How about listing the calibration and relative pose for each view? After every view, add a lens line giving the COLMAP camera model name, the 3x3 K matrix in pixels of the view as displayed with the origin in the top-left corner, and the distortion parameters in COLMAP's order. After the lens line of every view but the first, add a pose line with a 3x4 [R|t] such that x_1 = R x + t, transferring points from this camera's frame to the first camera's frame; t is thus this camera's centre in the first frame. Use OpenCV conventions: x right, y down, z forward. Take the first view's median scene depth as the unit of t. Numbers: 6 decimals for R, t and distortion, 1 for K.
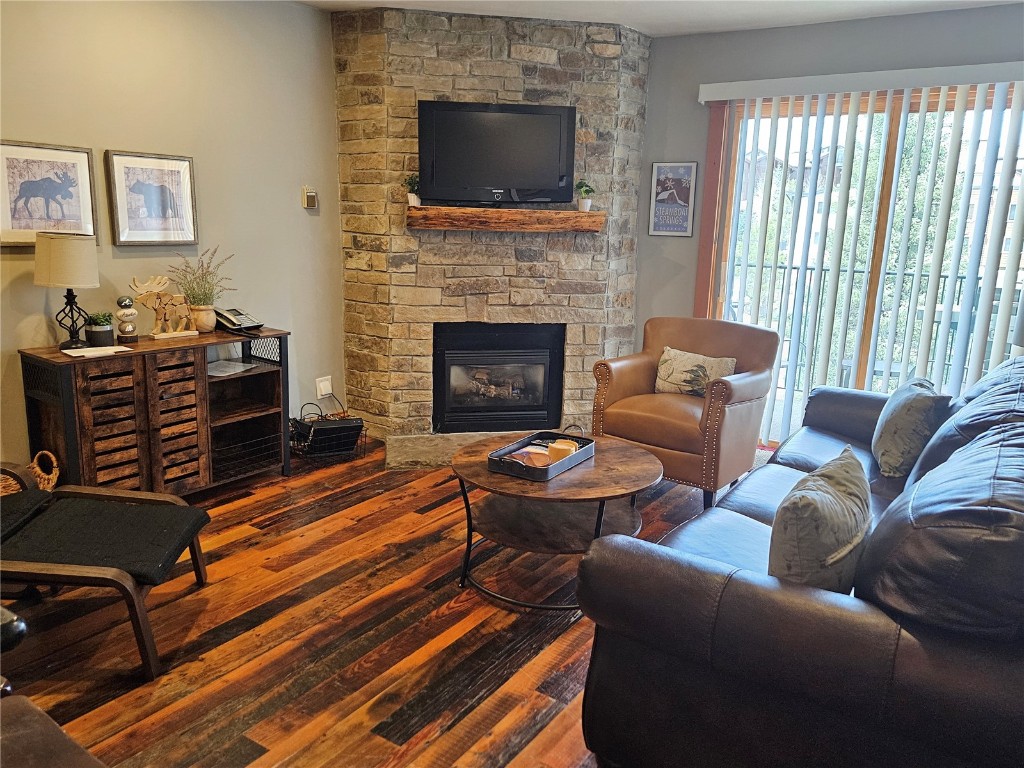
lens RADIAL K [[787.0, 0, 511.9], [0, 787.0, 382.5], [0, 0, 1]] dist [0.065716, -0.031710]
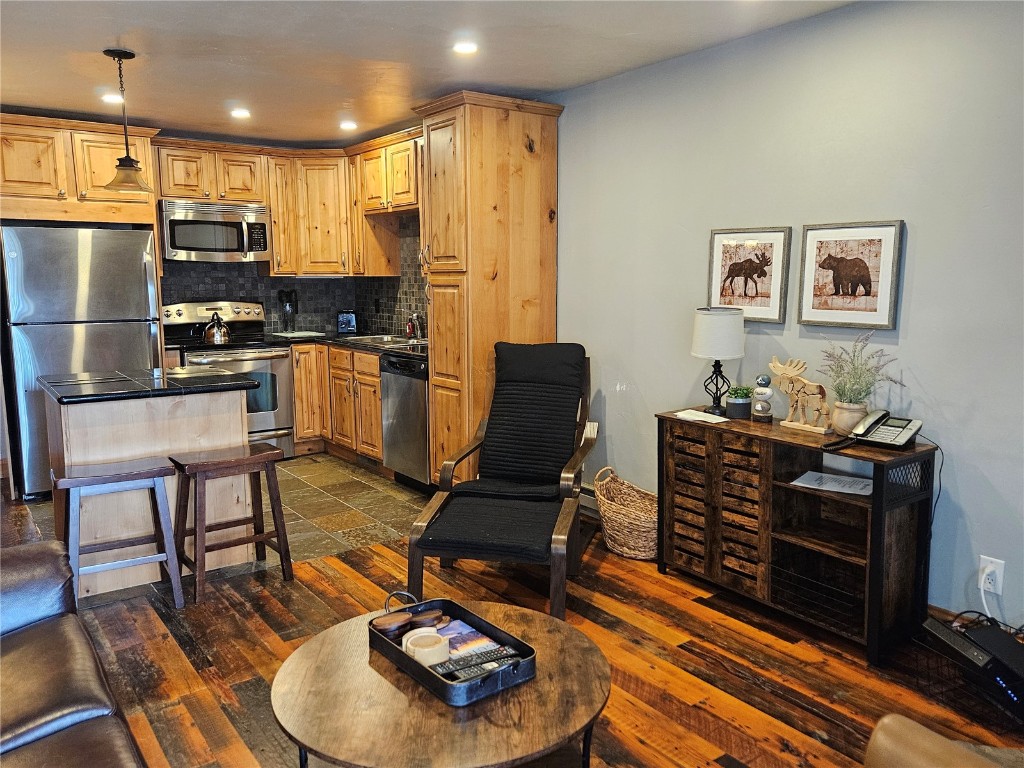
lens RADIAL K [[787.0, 0, 511.9], [0, 787.0, 386.7], [0, 0, 1]] dist [0.065716, -0.031710]
pose [[-0.336425, 0.113441, -0.934853, 0.423482], [-0.204852, 0.960130, 0.190228, -0.173962], [0.919160, 0.255504, -0.299773, 0.820266]]
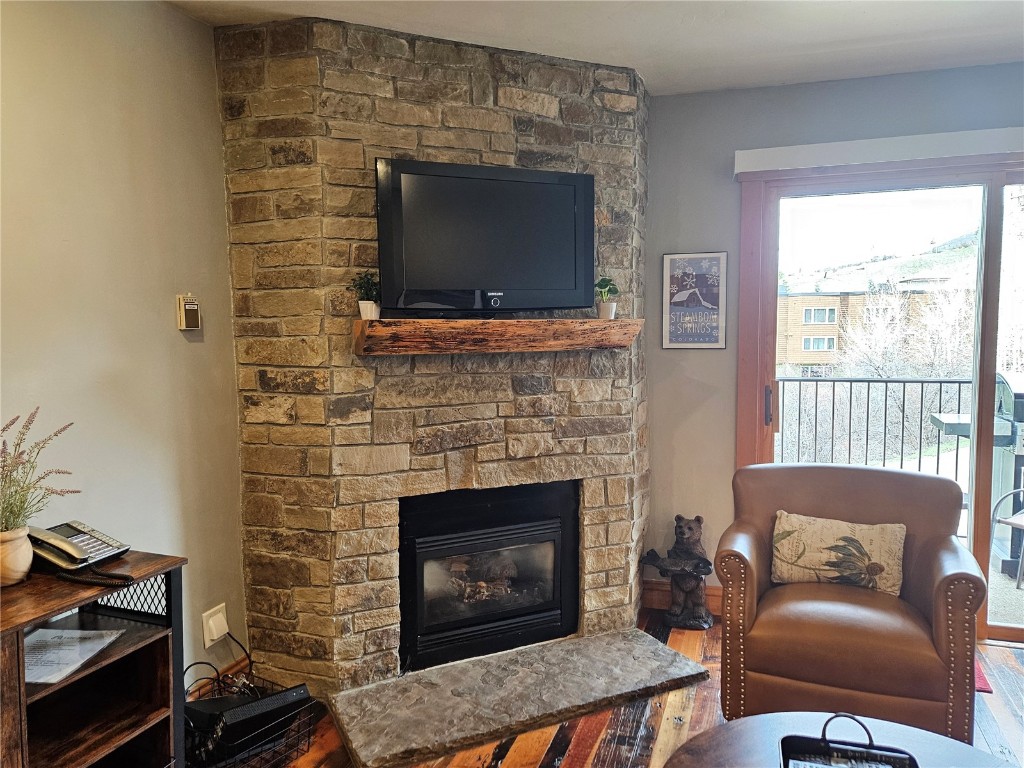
lens RADIAL K [[787.0, 0, 513.3], [0, 787.0, 390.7], [0, 0, 1]] dist [0.065716, -0.031710]
pose [[0.962602, -0.057840, 0.264673, -0.184685], [0.091940, 0.988711, -0.118313, -0.082478], [-0.254842, 0.138222, 0.957053, 0.375449]]
